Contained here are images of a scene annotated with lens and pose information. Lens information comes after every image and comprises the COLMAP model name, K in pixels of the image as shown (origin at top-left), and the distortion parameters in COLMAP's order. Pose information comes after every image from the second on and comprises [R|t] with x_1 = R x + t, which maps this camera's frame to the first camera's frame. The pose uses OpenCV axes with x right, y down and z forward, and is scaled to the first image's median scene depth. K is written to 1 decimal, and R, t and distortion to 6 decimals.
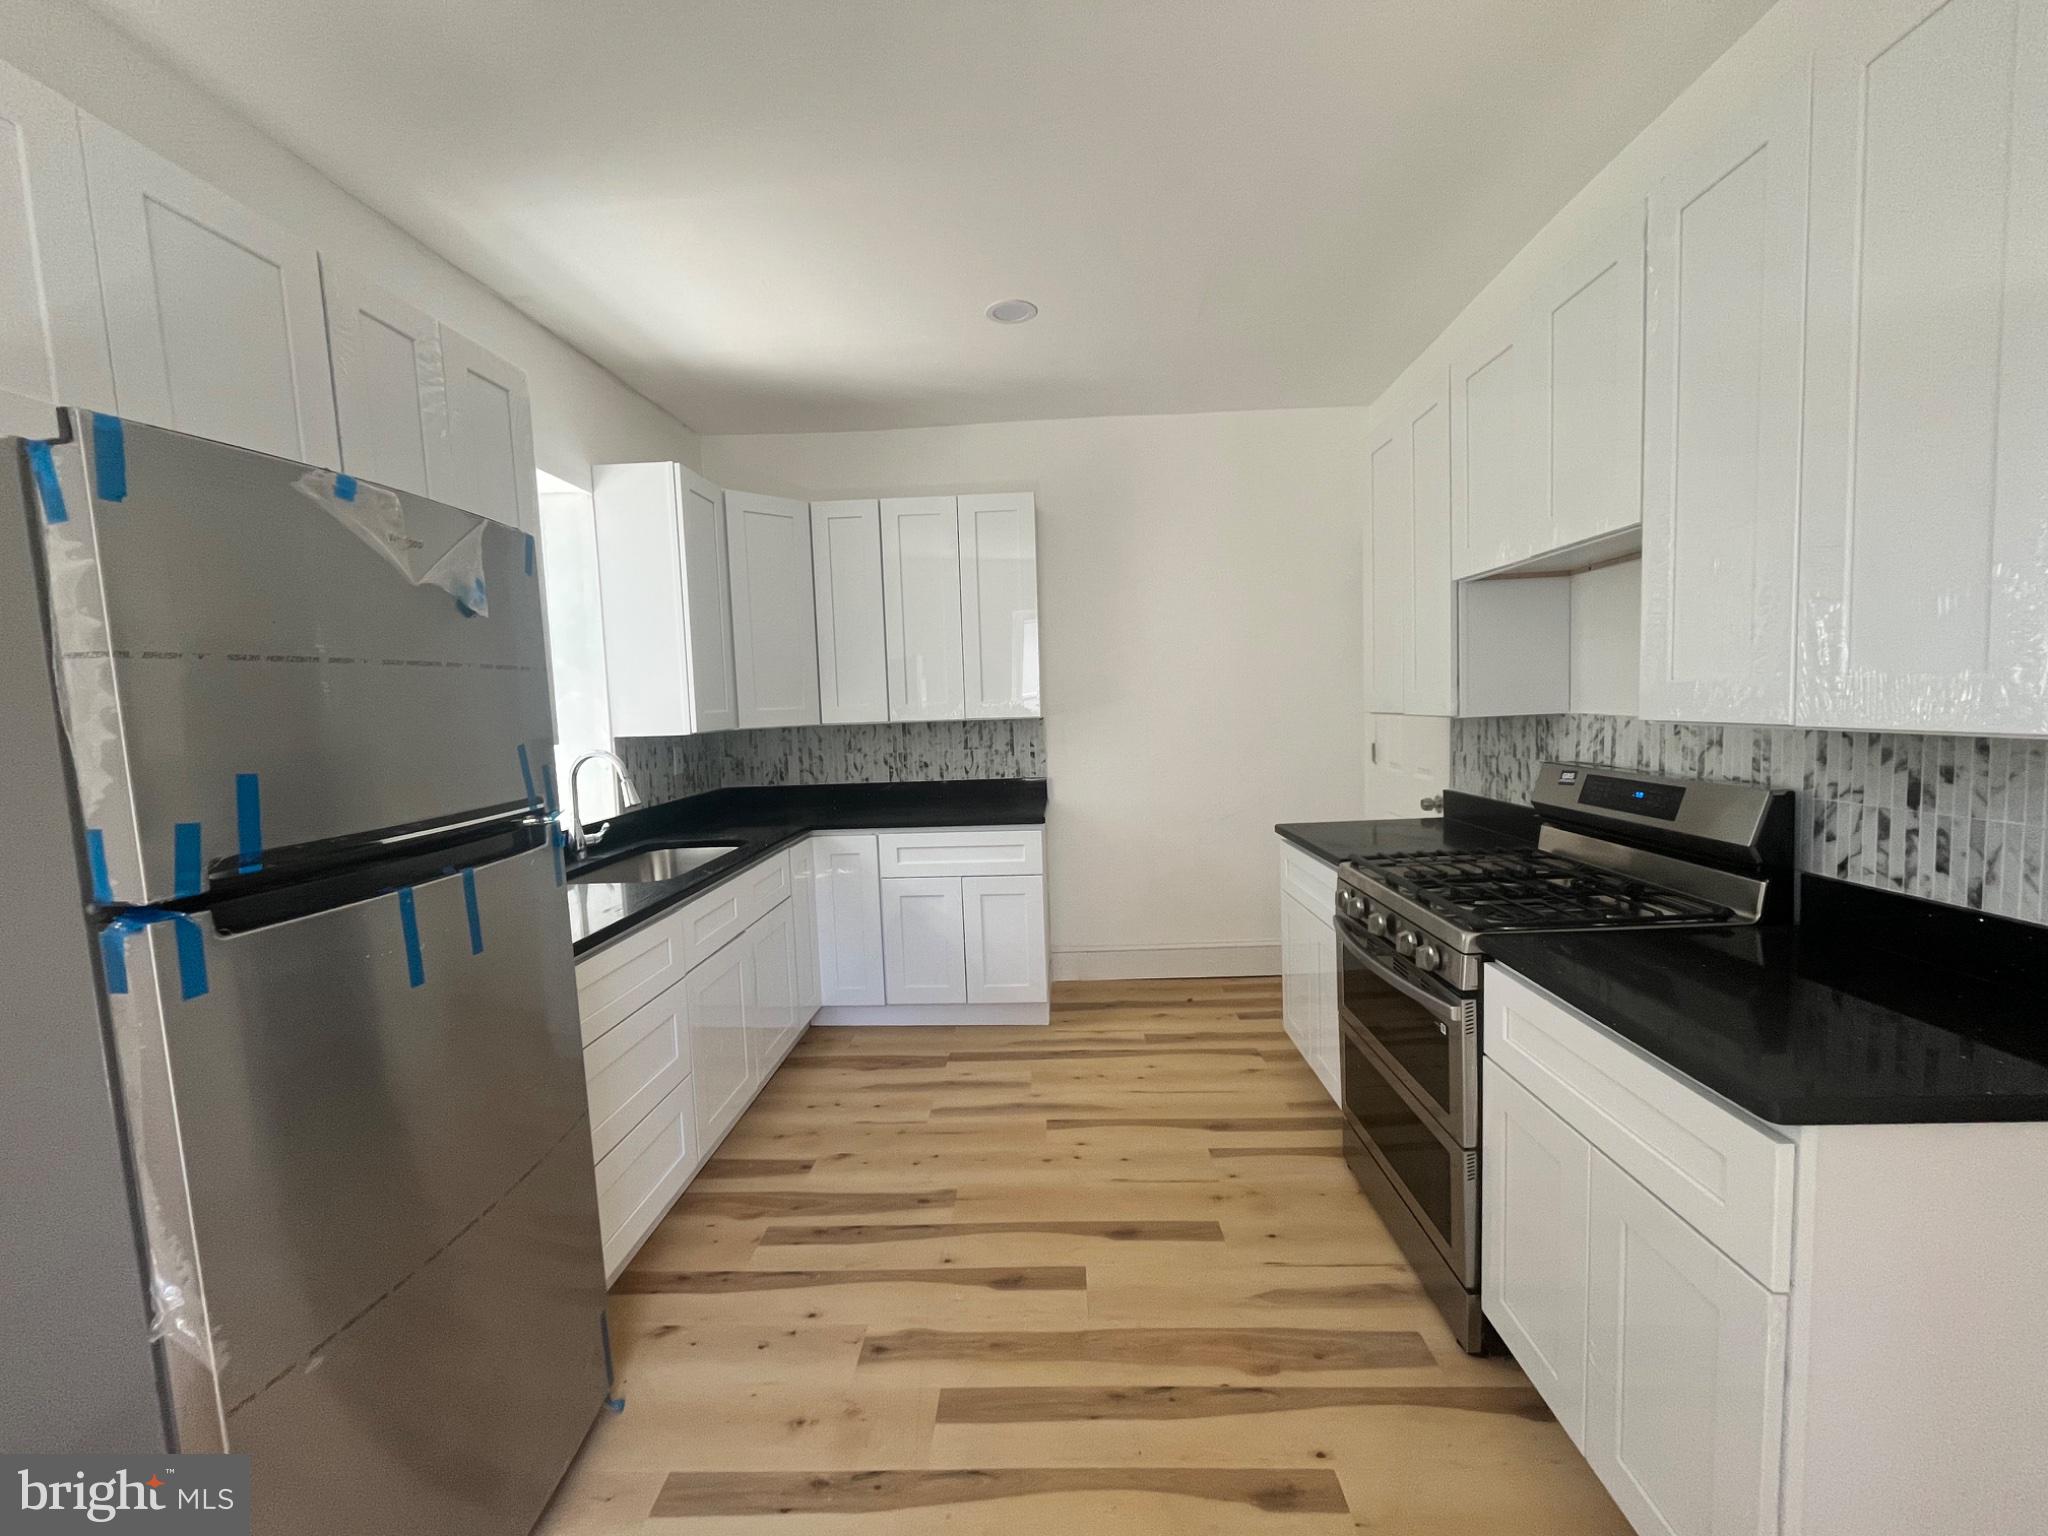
lens RADIAL K [[833.3, 0, 1027.1], [0, 833.3, 774.3], [0, 0, 1]] dist [-0.003003, -0.000764]
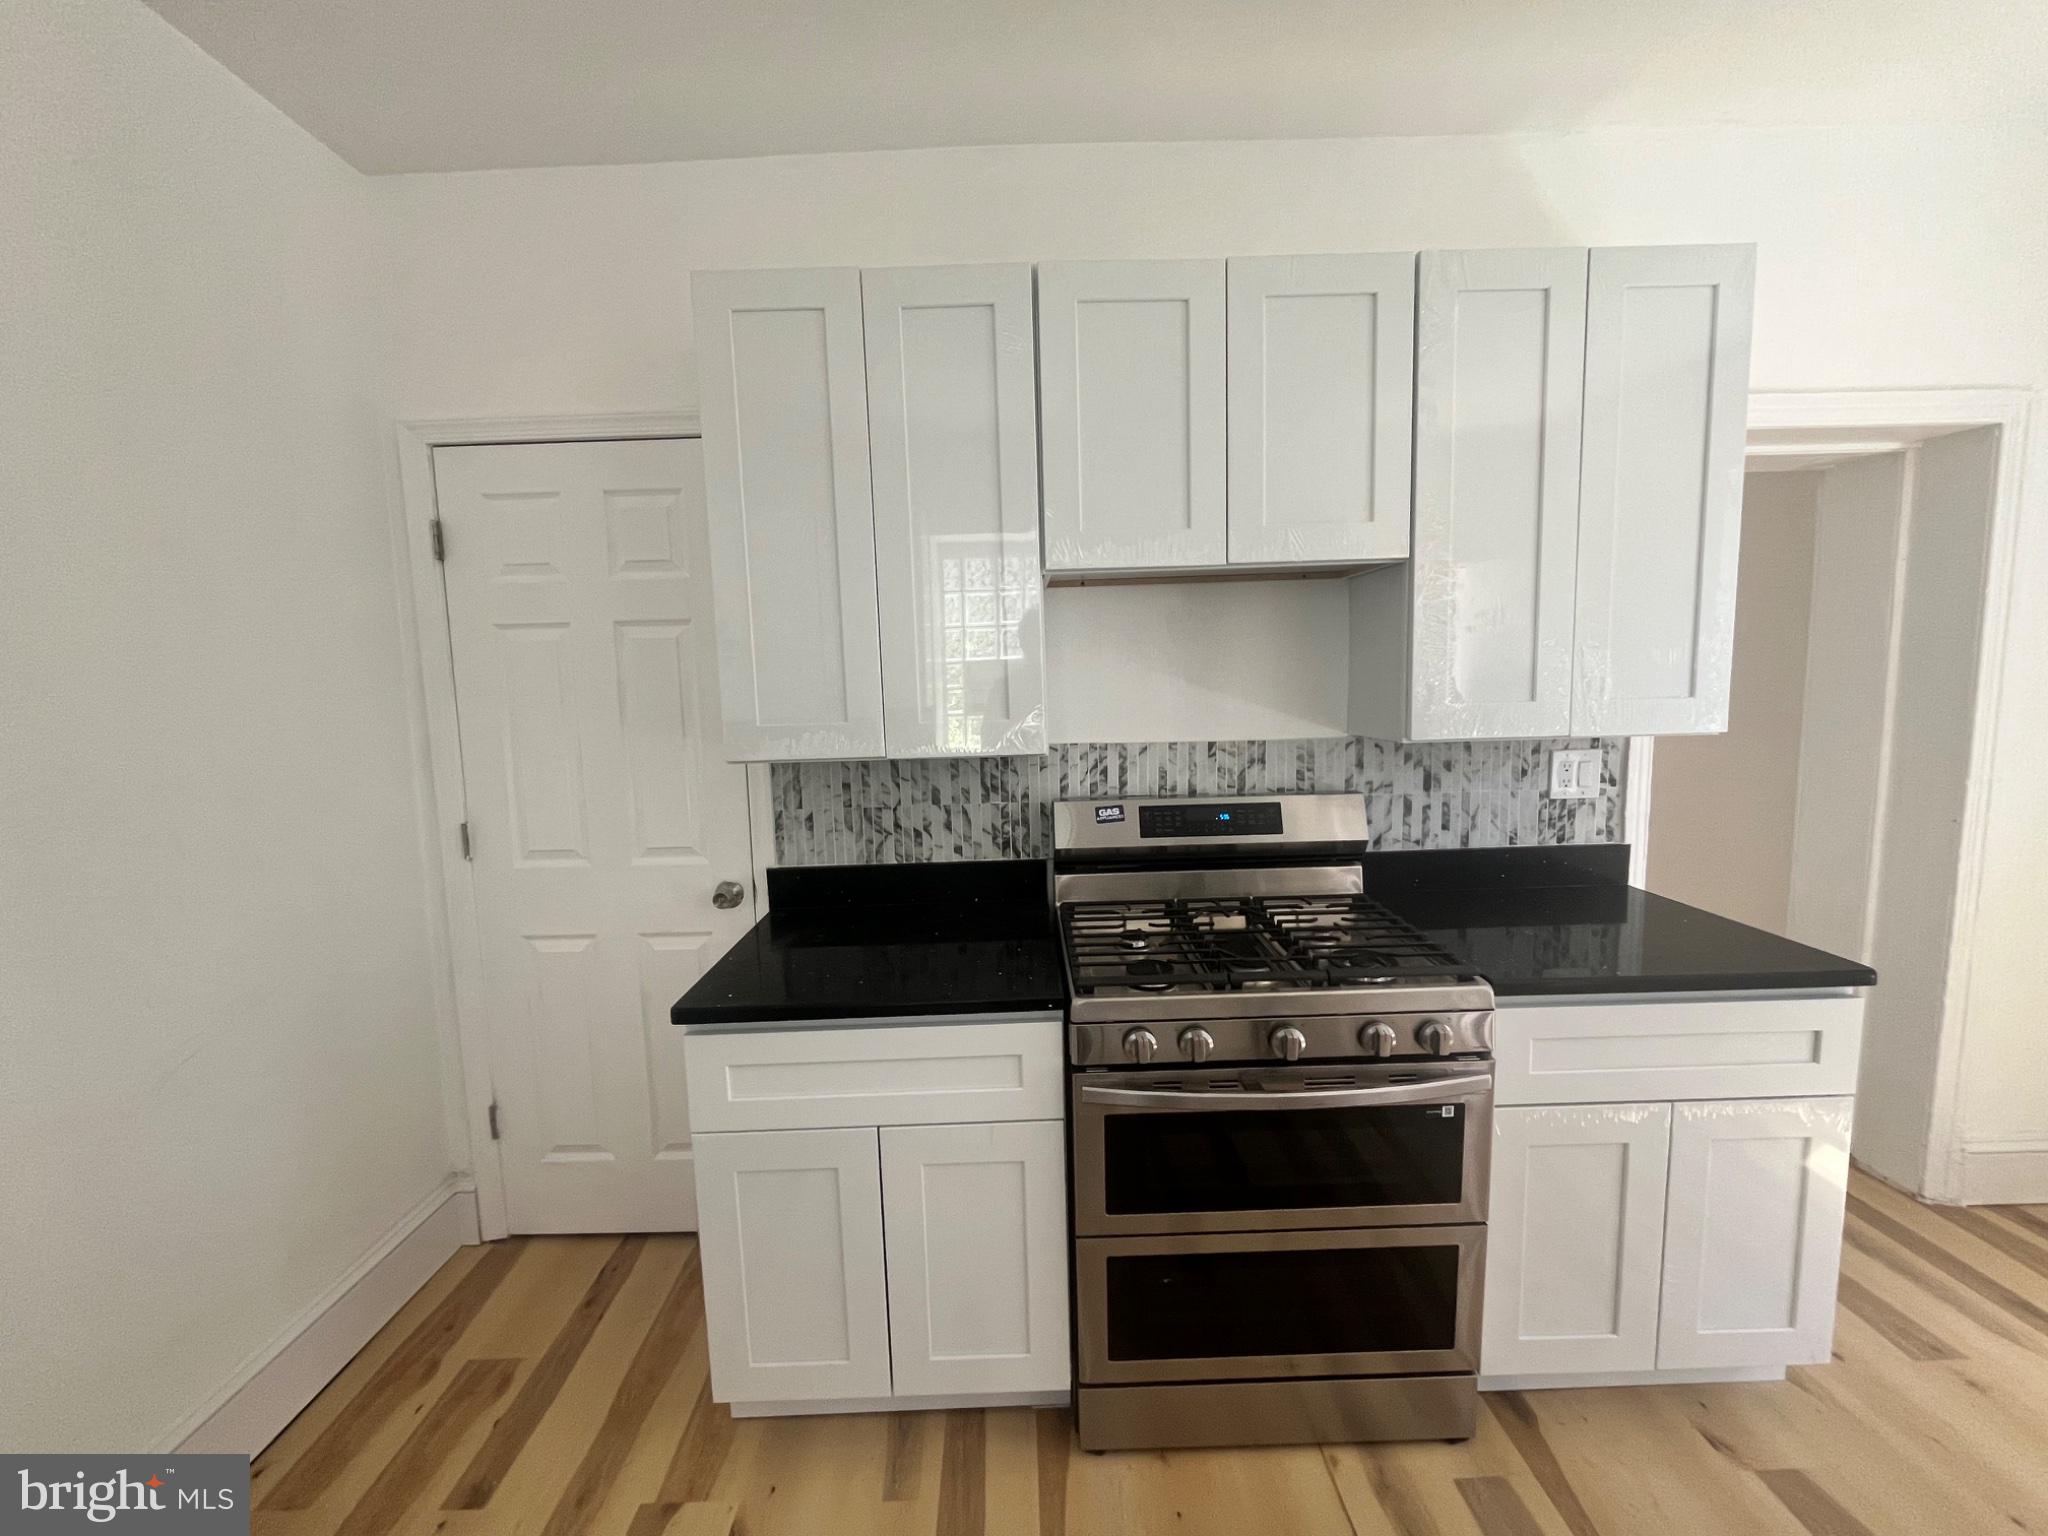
lens RADIAL K [[833.3, 0, 1017.7], [0, 833.3, 772.3], [0, 0, 1]] dist [-0.003003, -0.000764]
pose [[-0.046982, -0.063559, 0.996872, -0.315324], [0.115218, 0.990968, 0.068613, -0.148783], [-0.992229, 0.118082, -0.039234, 1.479527]]
